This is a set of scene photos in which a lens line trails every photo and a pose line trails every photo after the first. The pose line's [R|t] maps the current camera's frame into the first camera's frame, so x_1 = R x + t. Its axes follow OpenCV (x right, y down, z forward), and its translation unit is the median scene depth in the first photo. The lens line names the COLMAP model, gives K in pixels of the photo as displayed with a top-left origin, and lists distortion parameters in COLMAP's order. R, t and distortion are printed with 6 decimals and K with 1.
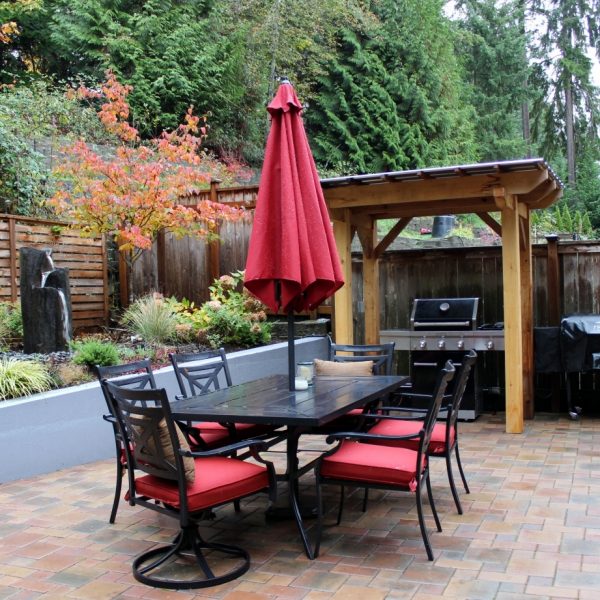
lens RADIAL K [[754.4, 0, 301.3], [0, 754.4, 310.3], [0, 0, 1]] dist [-0.125008, 0.048430]
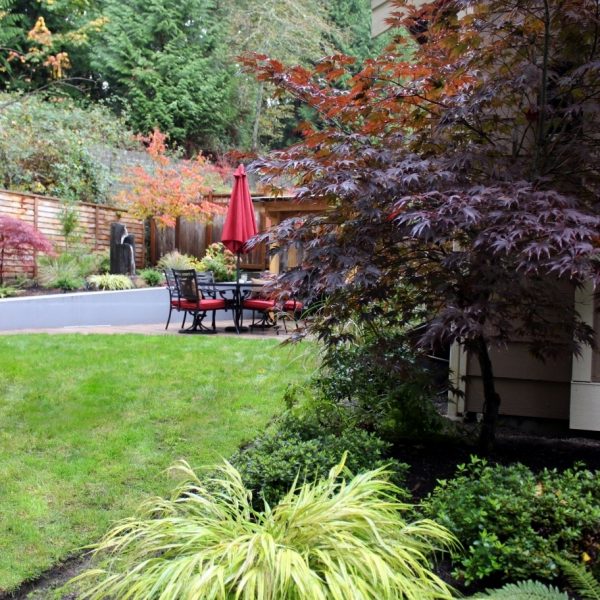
lens RADIAL K [[754.4, 0, 301.3], [0, 754.4, 310.3], [0, 0, 1]] dist [-0.125008, 0.048430]
pose [[0.998696, 0.048793, 0.015017, 0.038730], [-0.049021, 0.998682, 0.015188, 0.033567], [-0.014256, -0.015904, 0.999772, -0.362161]]
